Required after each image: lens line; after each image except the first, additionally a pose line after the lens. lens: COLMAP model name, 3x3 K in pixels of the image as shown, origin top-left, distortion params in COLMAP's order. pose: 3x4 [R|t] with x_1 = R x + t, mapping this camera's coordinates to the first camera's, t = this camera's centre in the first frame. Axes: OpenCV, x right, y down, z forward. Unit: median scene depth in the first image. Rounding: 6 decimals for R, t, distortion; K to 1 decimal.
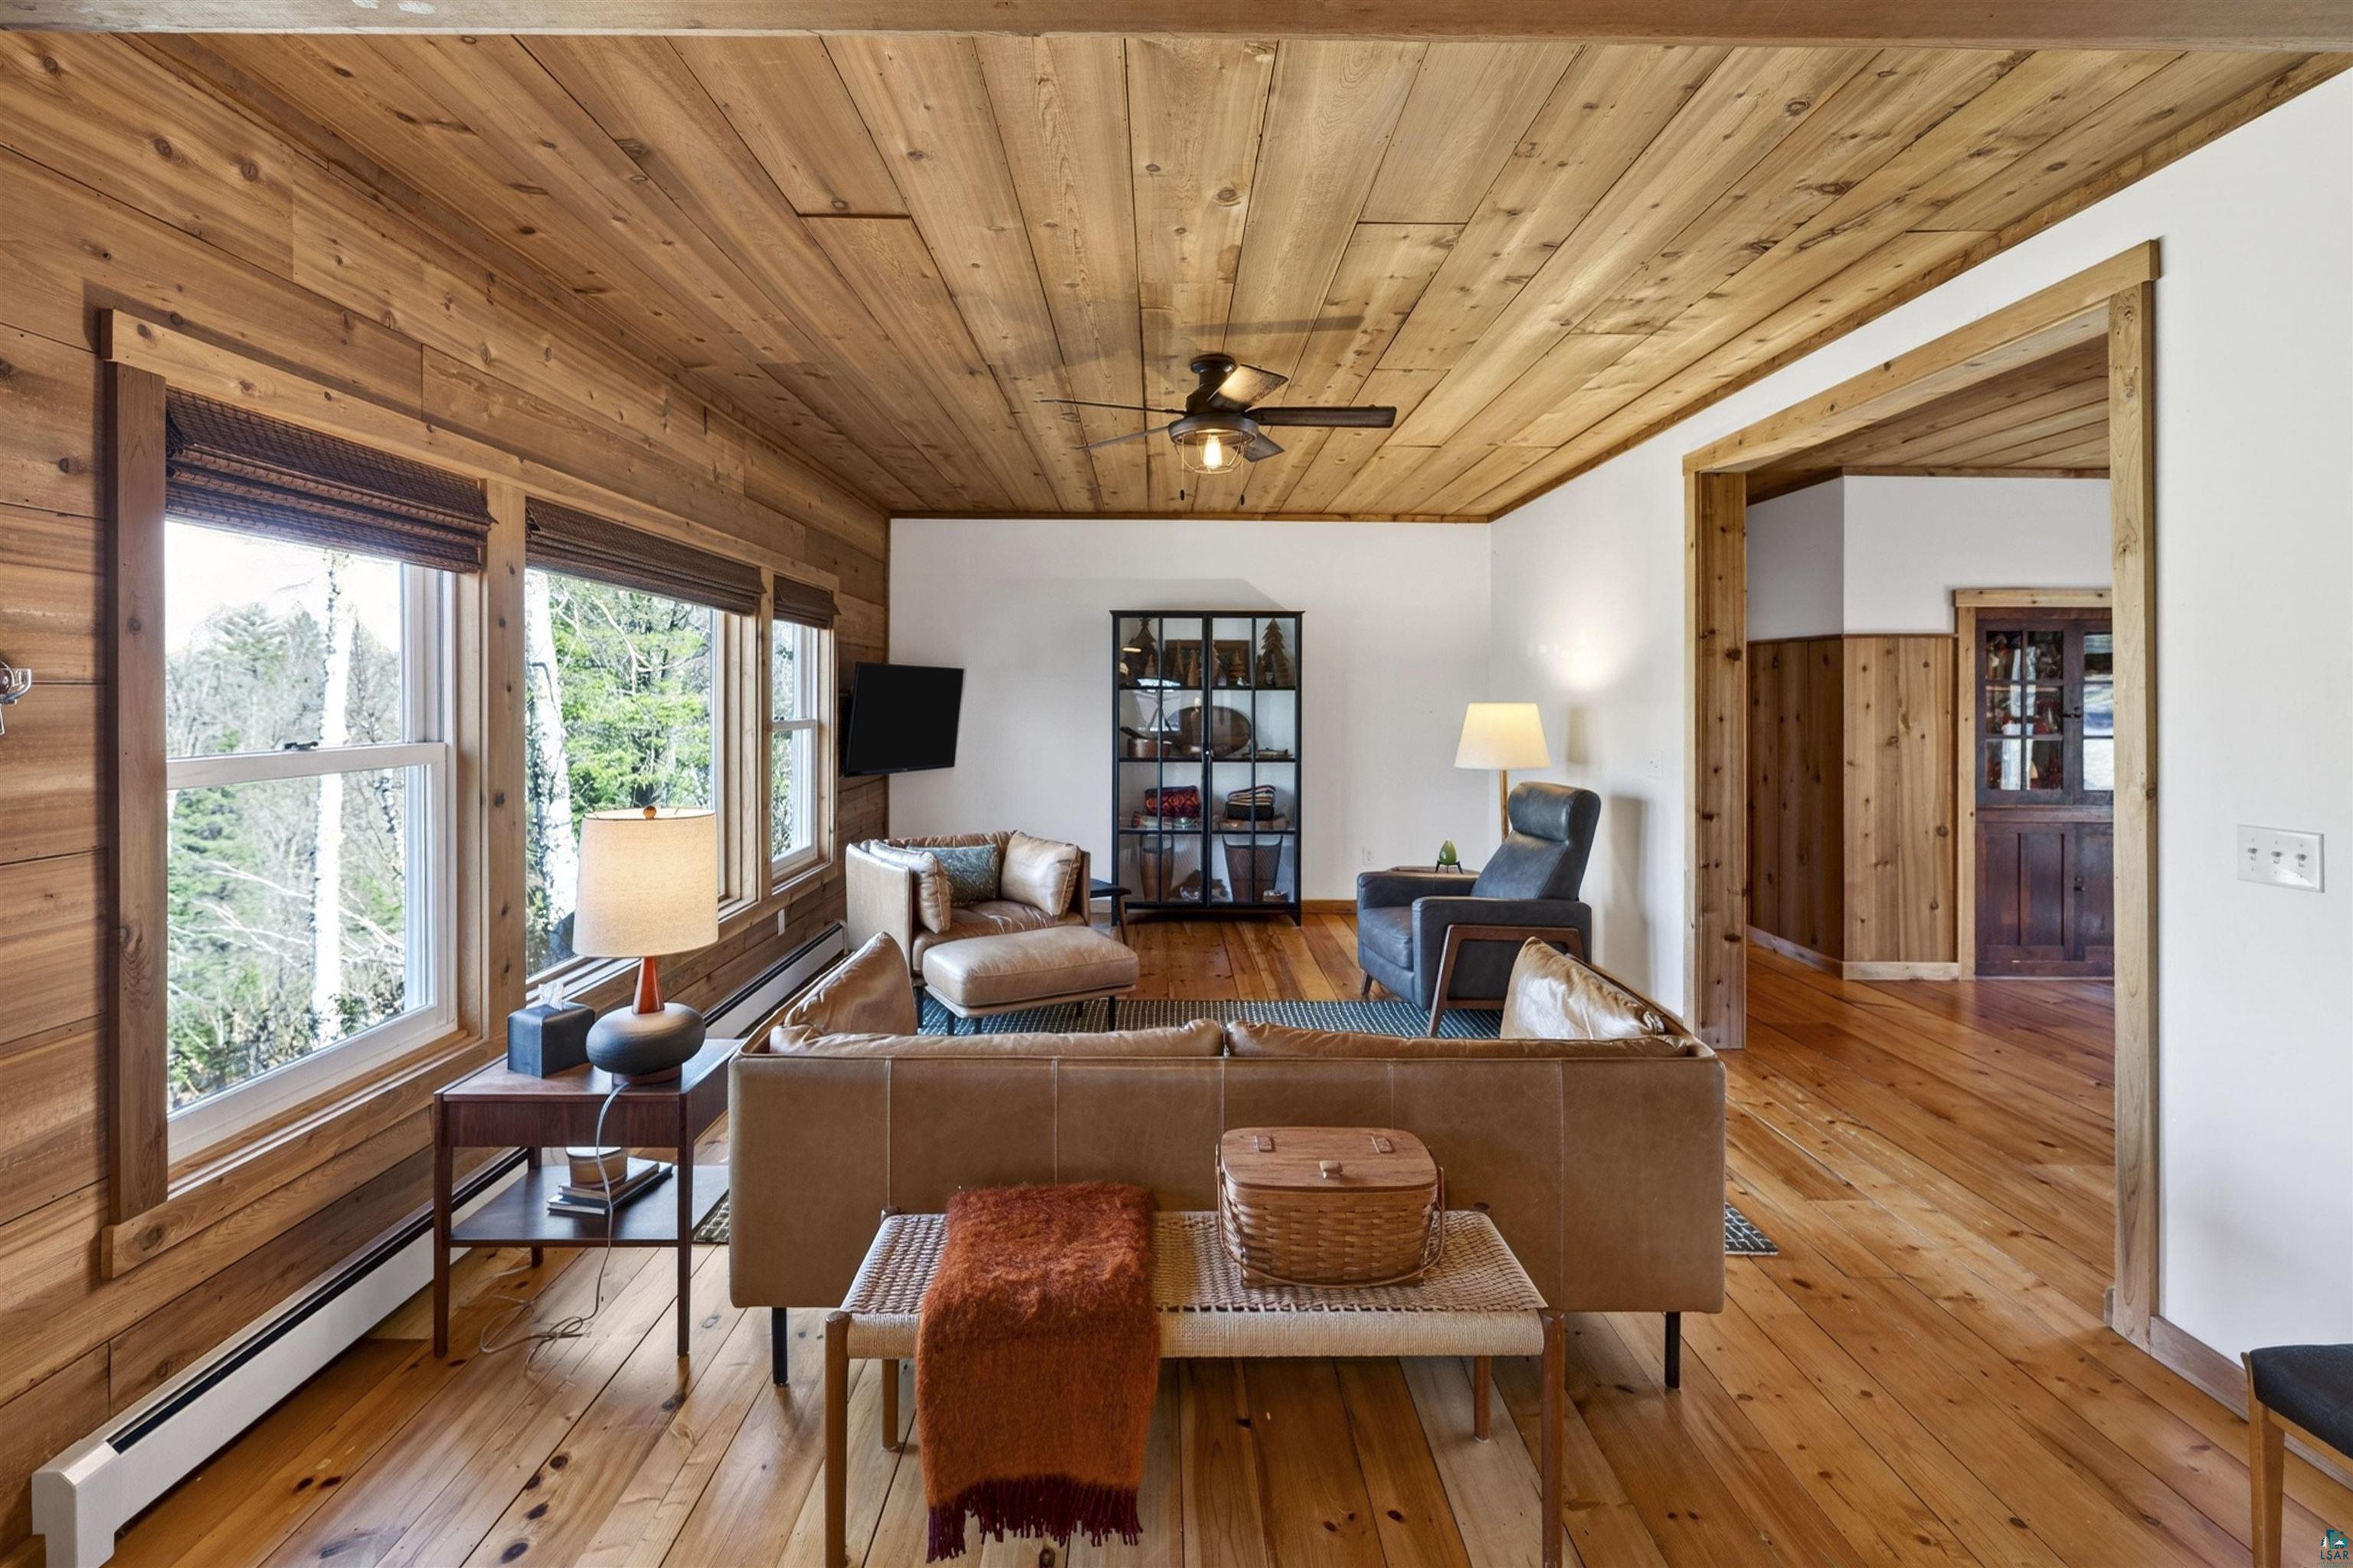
lens RADIAL K [[1045.6, 0, 1157.8], [0, 1045.6, 693.3], [0, 0, 1]] dist [-0.000168, -0.000632]
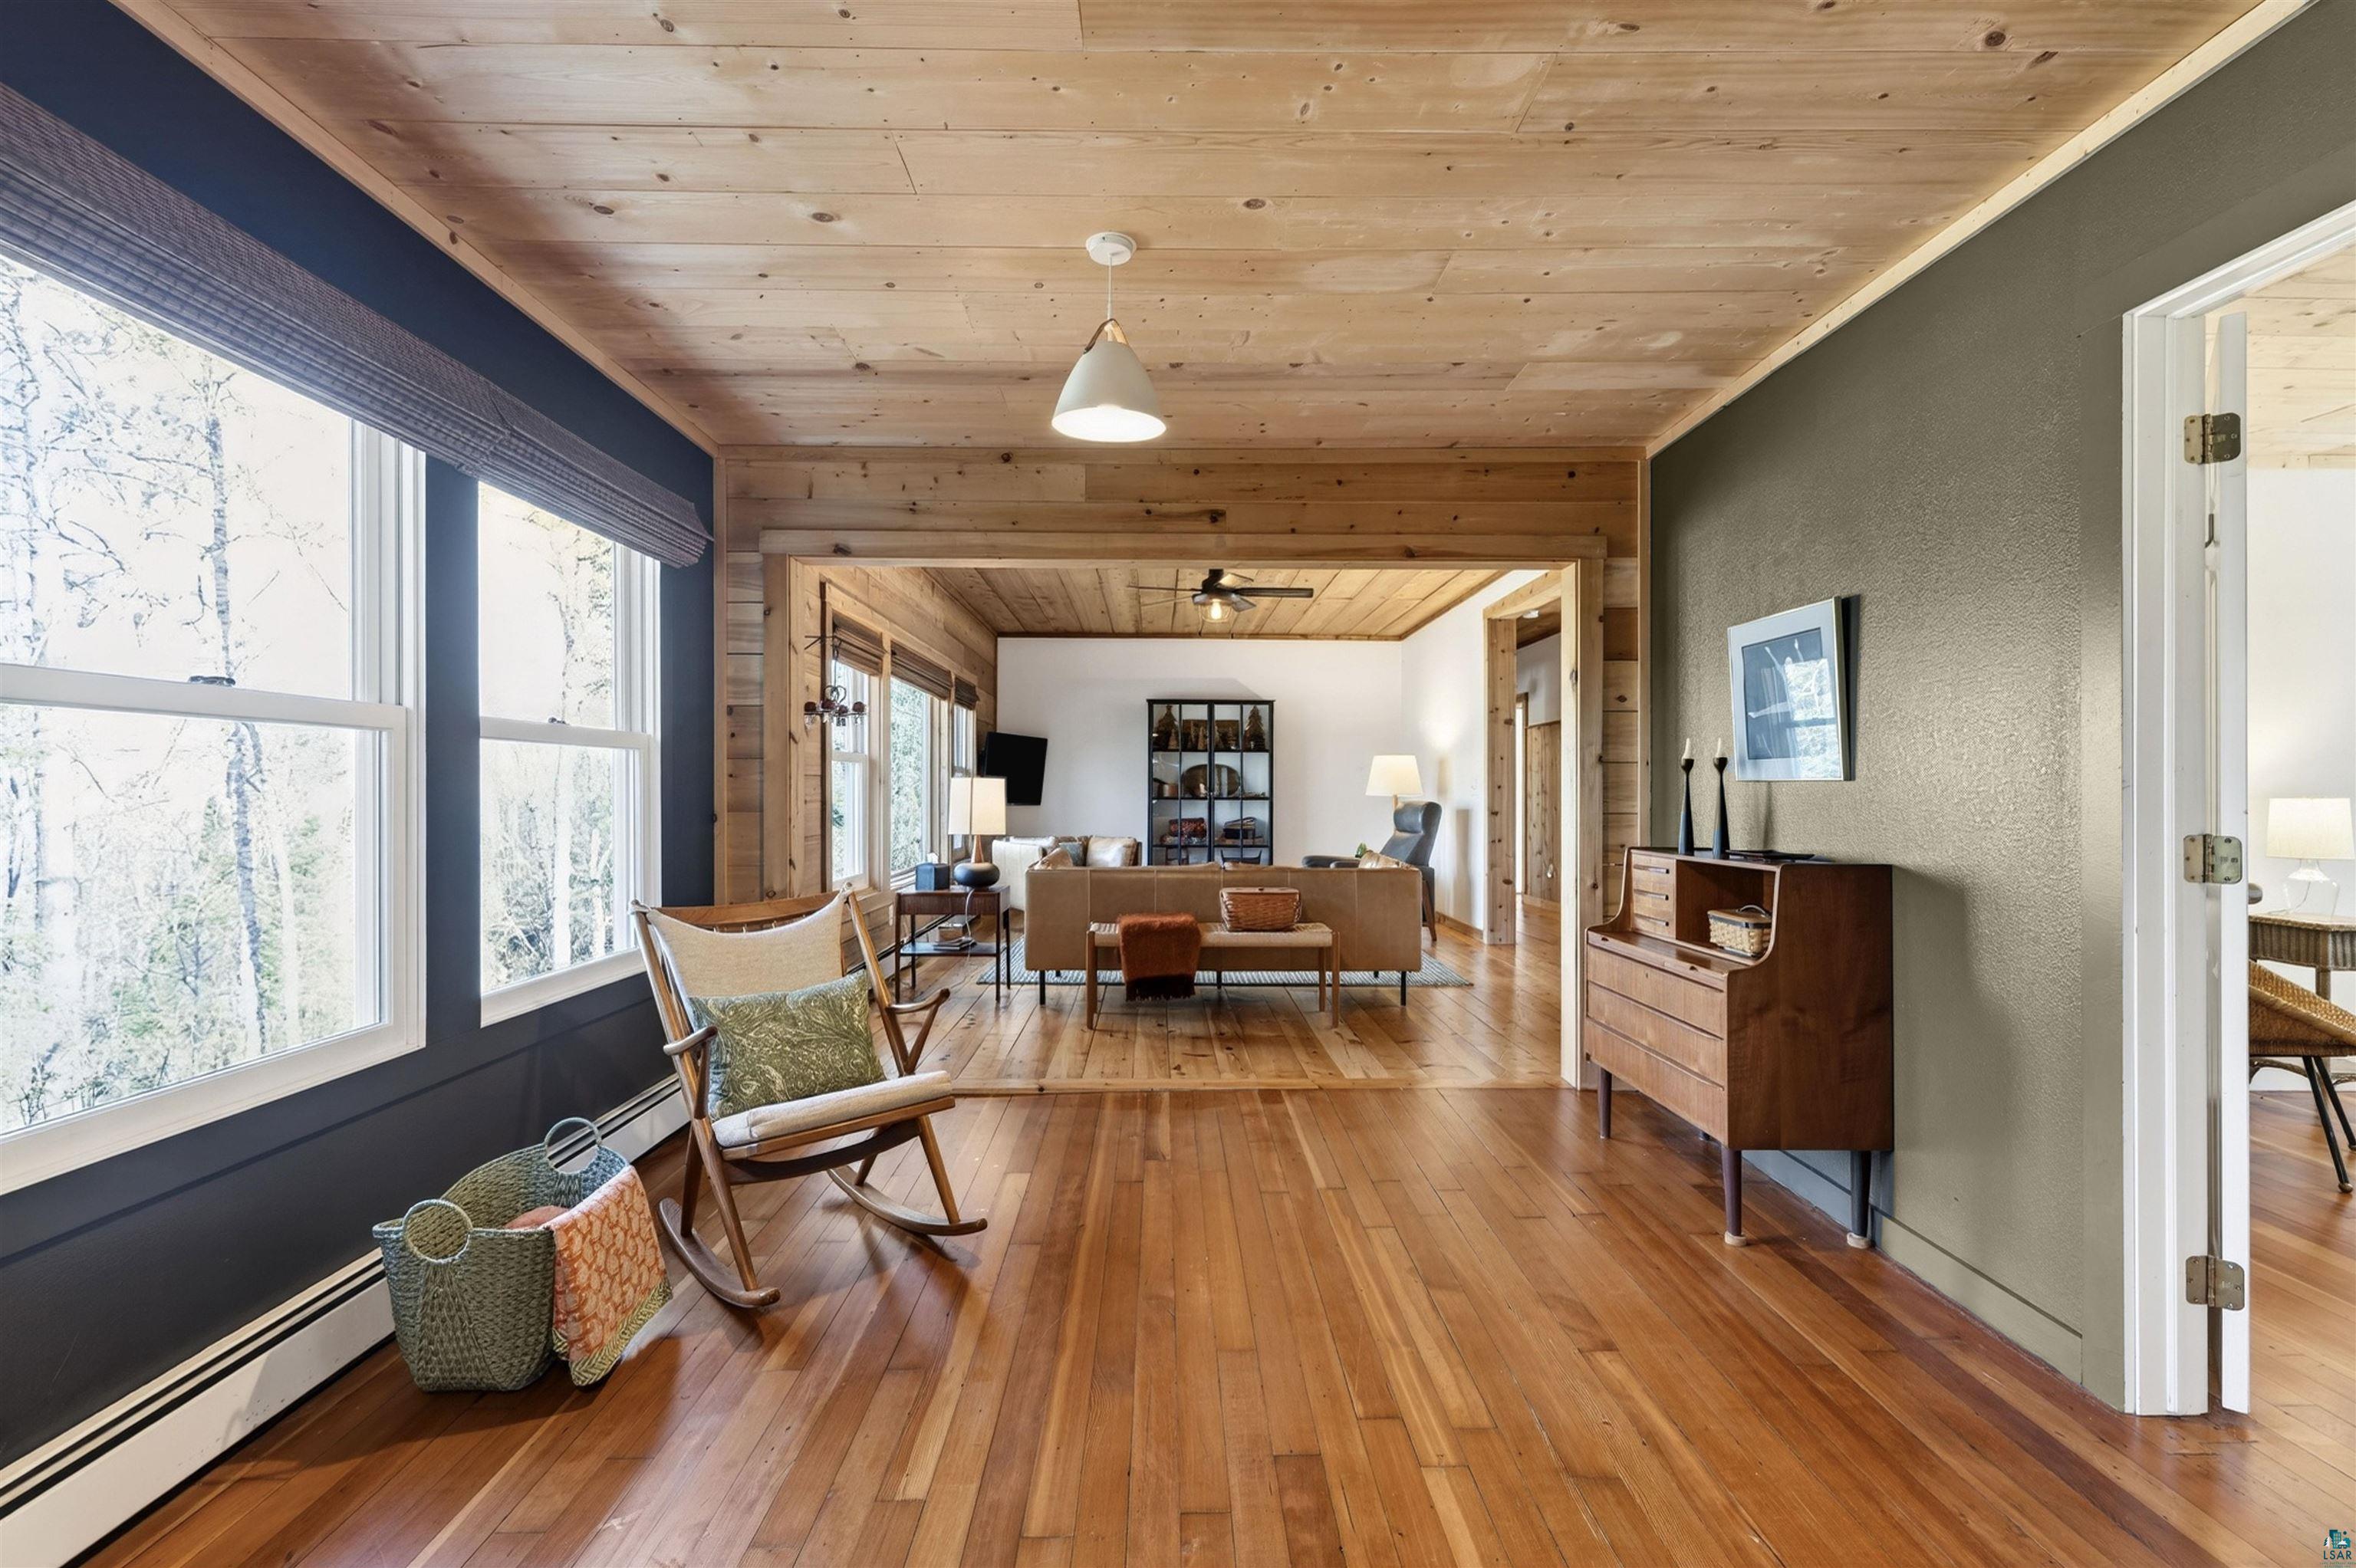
lens RADIAL K [[1046.8, 0, 1168.4], [0, 1046.8, 788.2], [0, 0, 1]] dist [-0.000168, -0.000632]
pose [[0.999918, -0.000313, 0.012801, -0.040486], [0.000362, 0.999992, -0.003883, 0.066253], [-0.012800, 0.003887, 0.999911, -0.617742]]
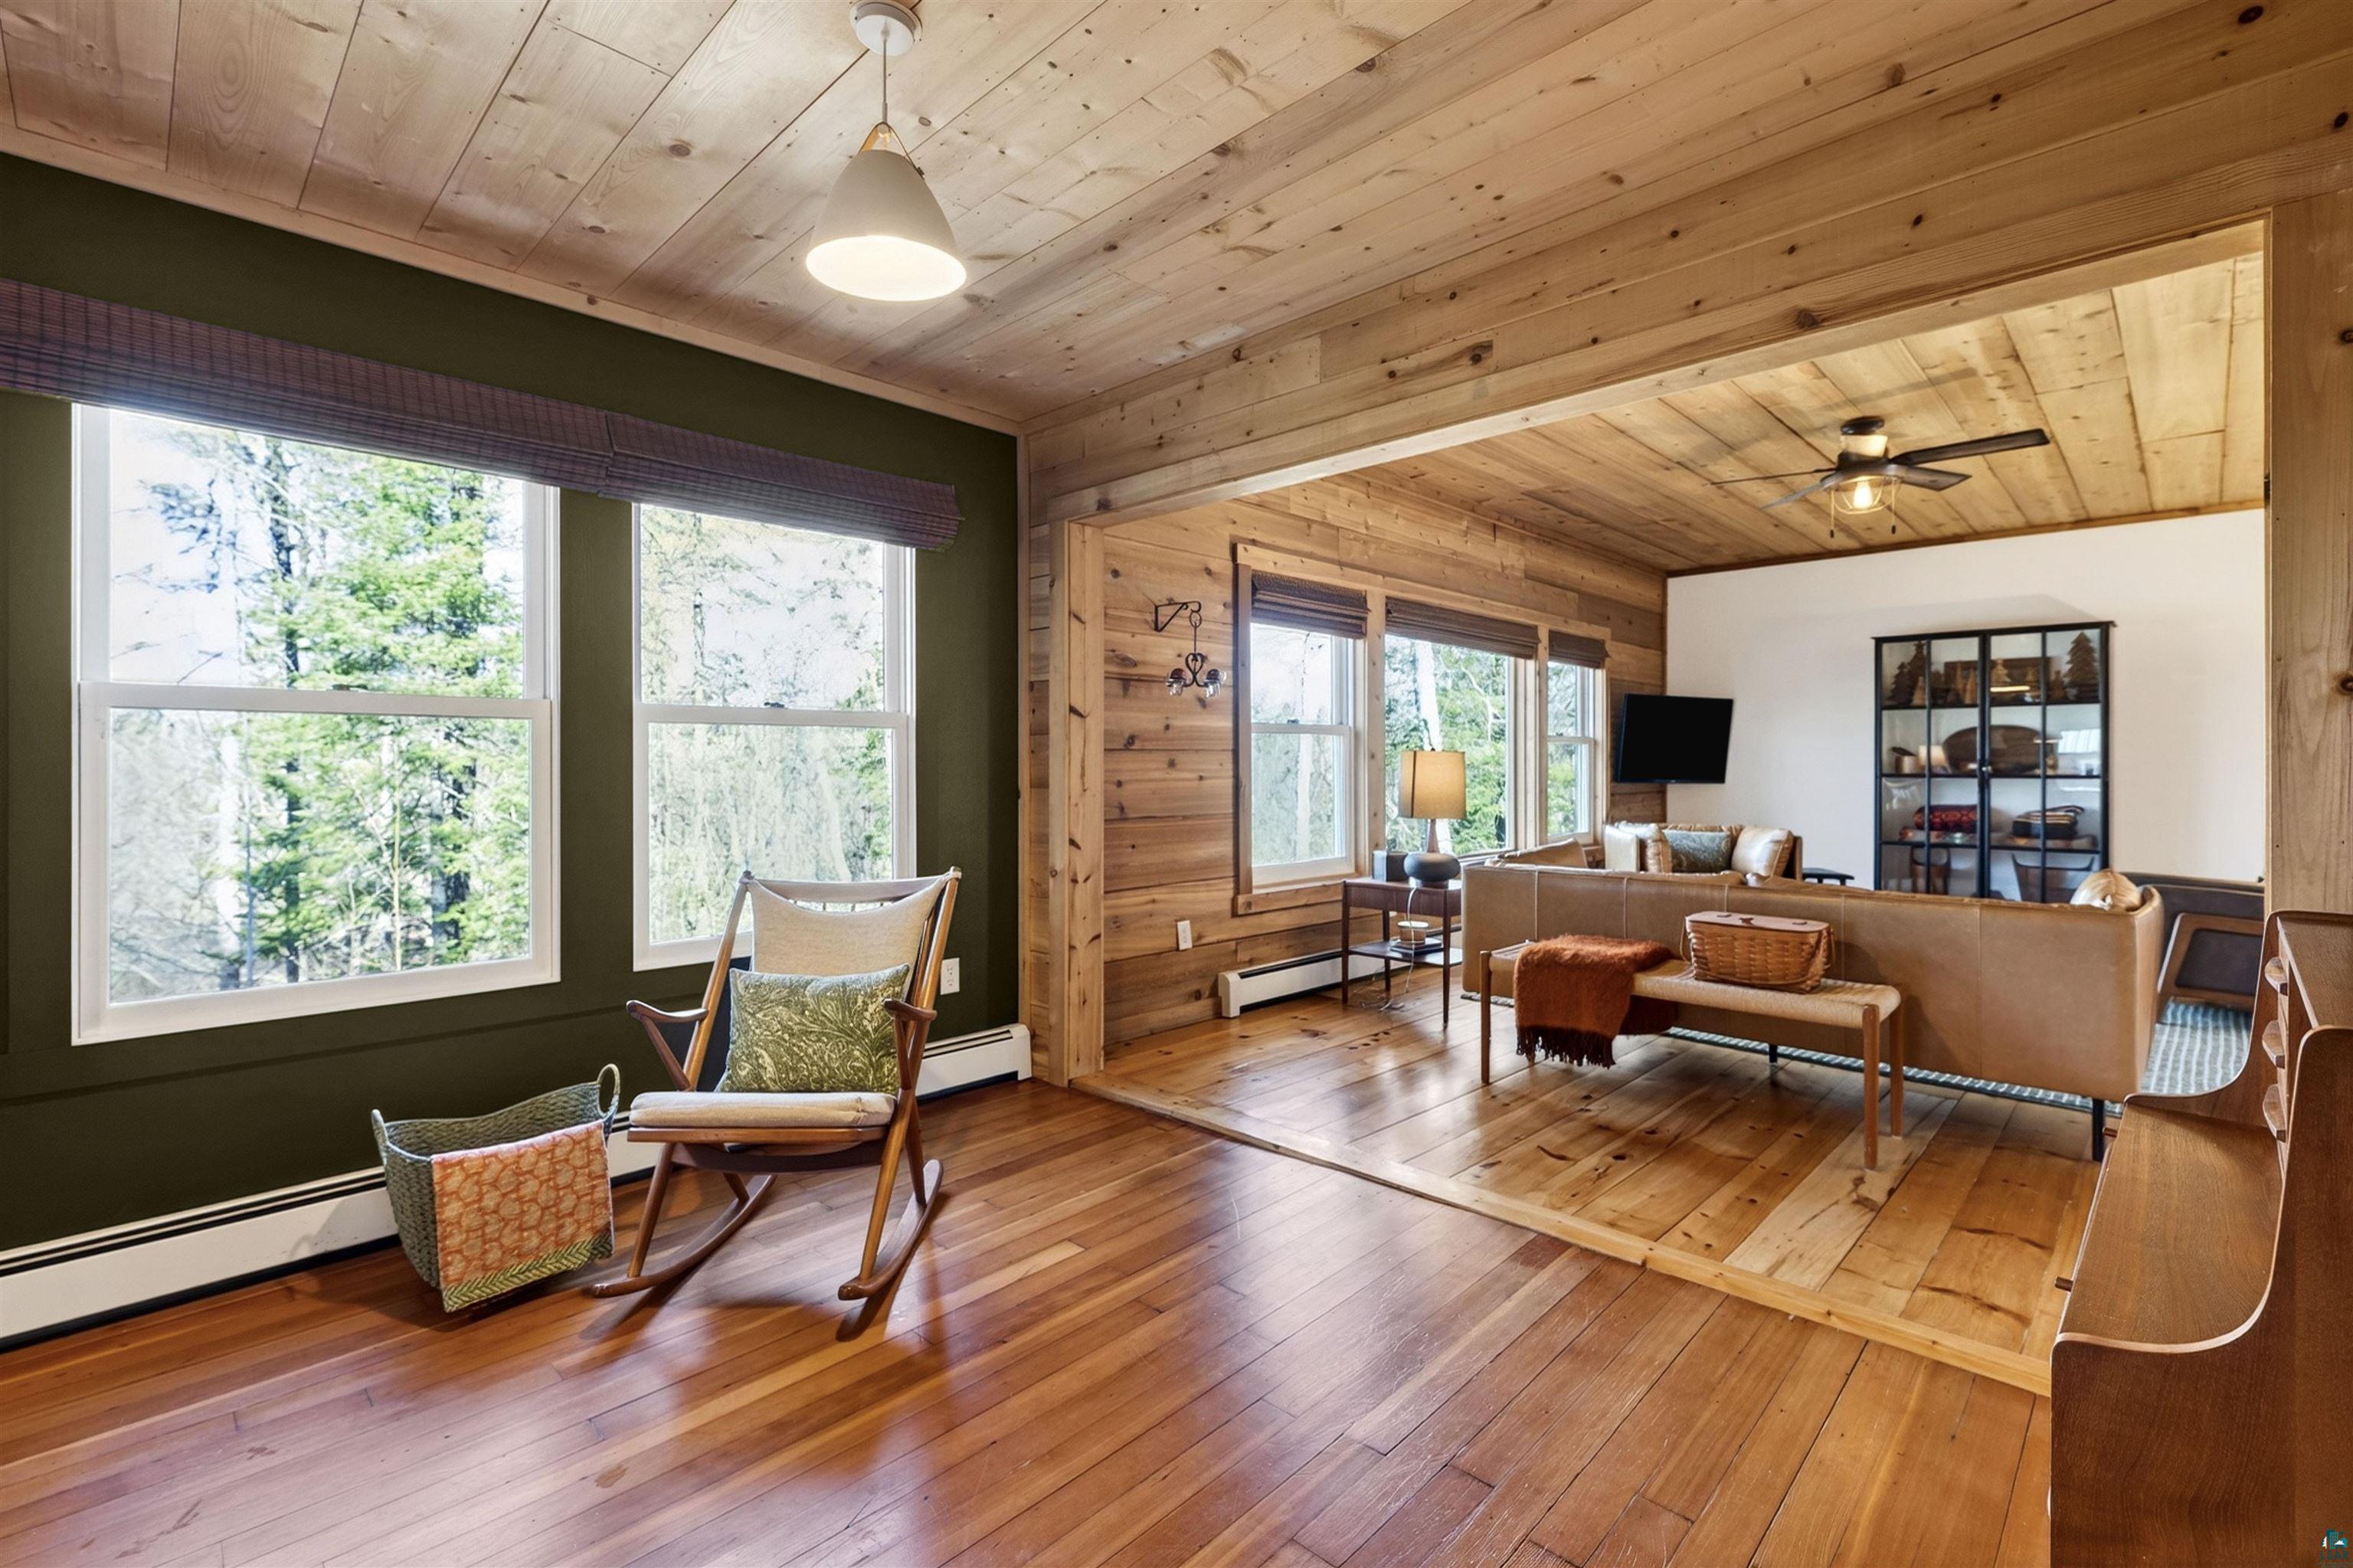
lens RADIAL K [[1045.6, 0, 1186.4], [0, 1045.6, 766.6], [0, 0, 1]] dist [-0.000168, -0.000632]
pose [[0.709878, -0.002142, -0.704322, 0.254374], [0.001381, 0.999998, -0.001650, 0.066226], [0.704324, 0.000199, 0.709879, -0.321056]]
